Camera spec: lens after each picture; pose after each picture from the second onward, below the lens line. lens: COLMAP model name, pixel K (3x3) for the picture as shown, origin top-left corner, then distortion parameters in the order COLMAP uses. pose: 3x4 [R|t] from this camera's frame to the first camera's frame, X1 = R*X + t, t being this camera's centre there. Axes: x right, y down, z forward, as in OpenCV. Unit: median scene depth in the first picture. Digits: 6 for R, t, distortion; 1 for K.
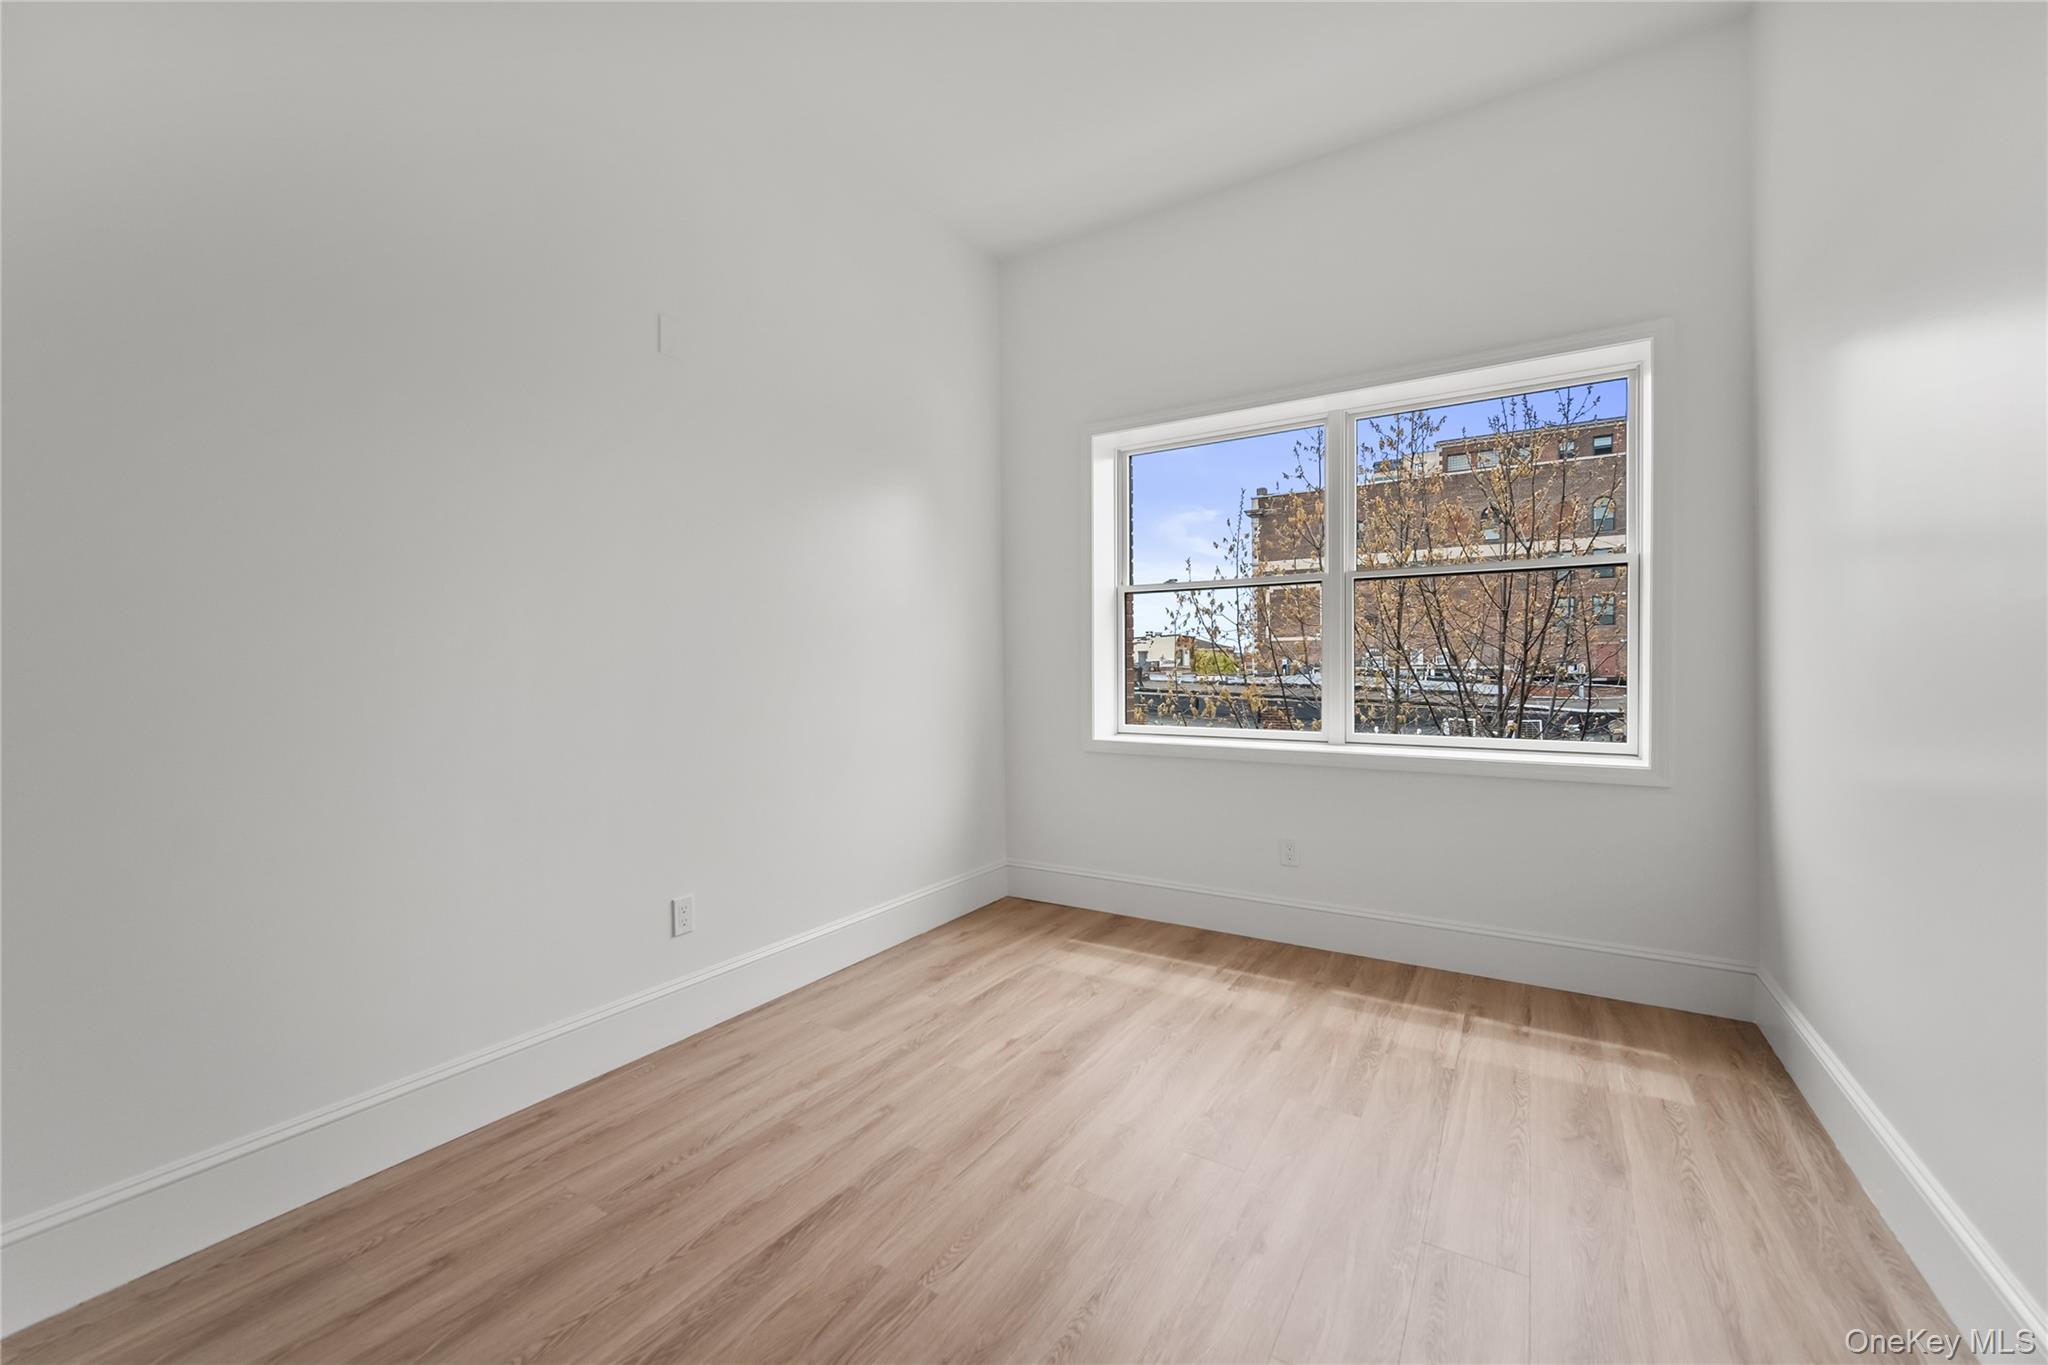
lens RADIAL K [[812.7, 0, 1014.9], [0, 812.7, 674.6], [0, 0, 1]] dist [0.001388, 0.000277]
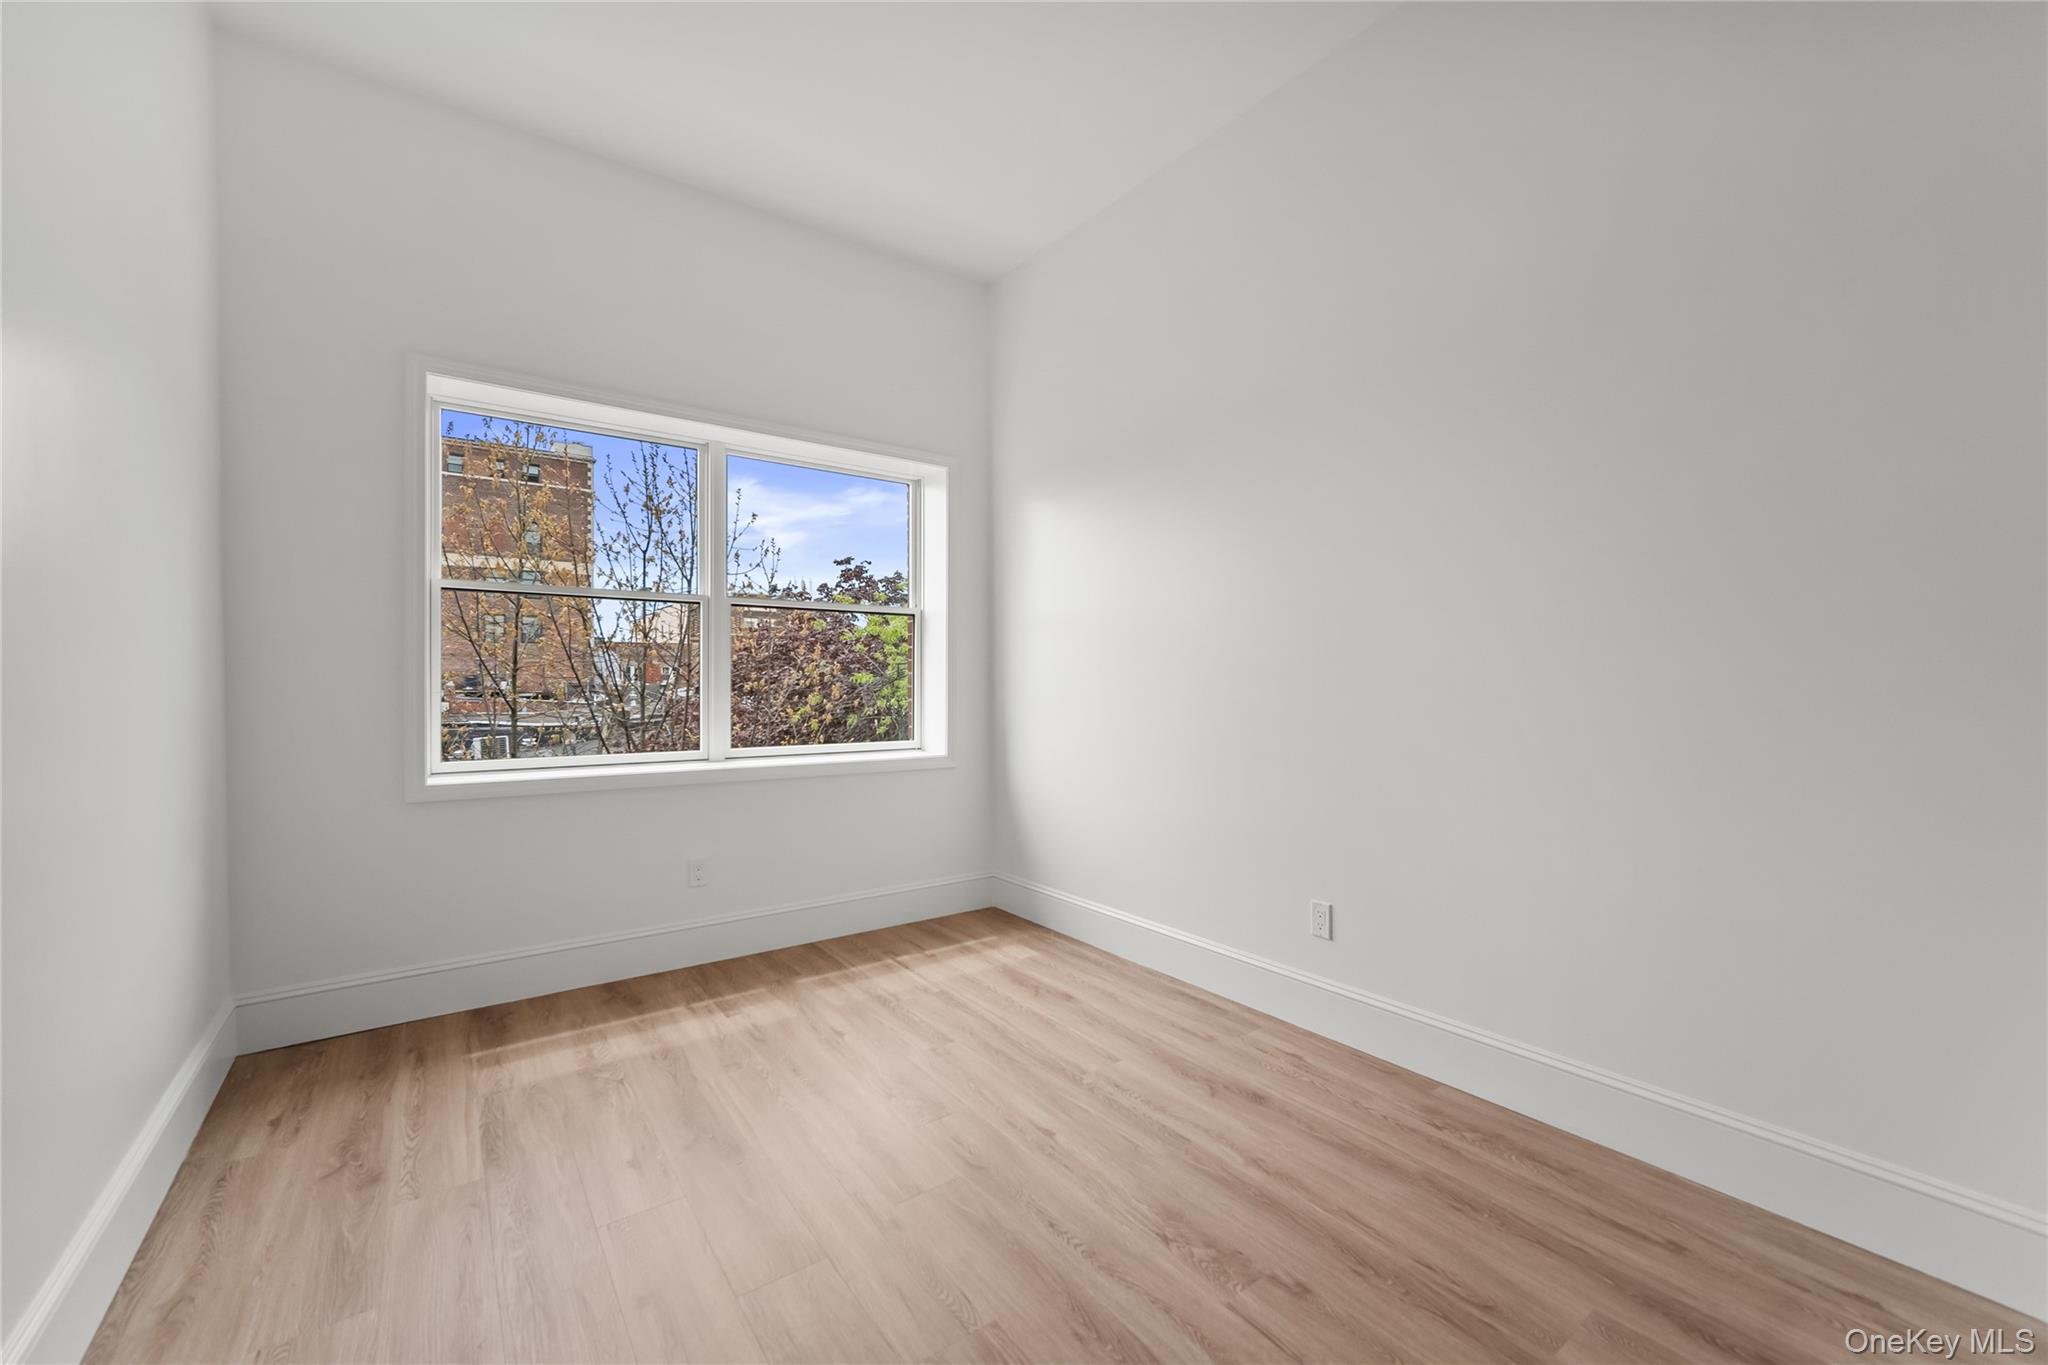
lens RADIAL K [[812.7, 0, 1019.3], [0, 812.7, 683.1], [0, 0, 1]] dist [0.001388, 0.000277]
pose [[0.373766, 0.004813, 0.927511, -0.500876], [0.006102, 0.999952, -0.007649, -0.005136], [-0.927503, 0.008519, 0.373718, 0.294411]]
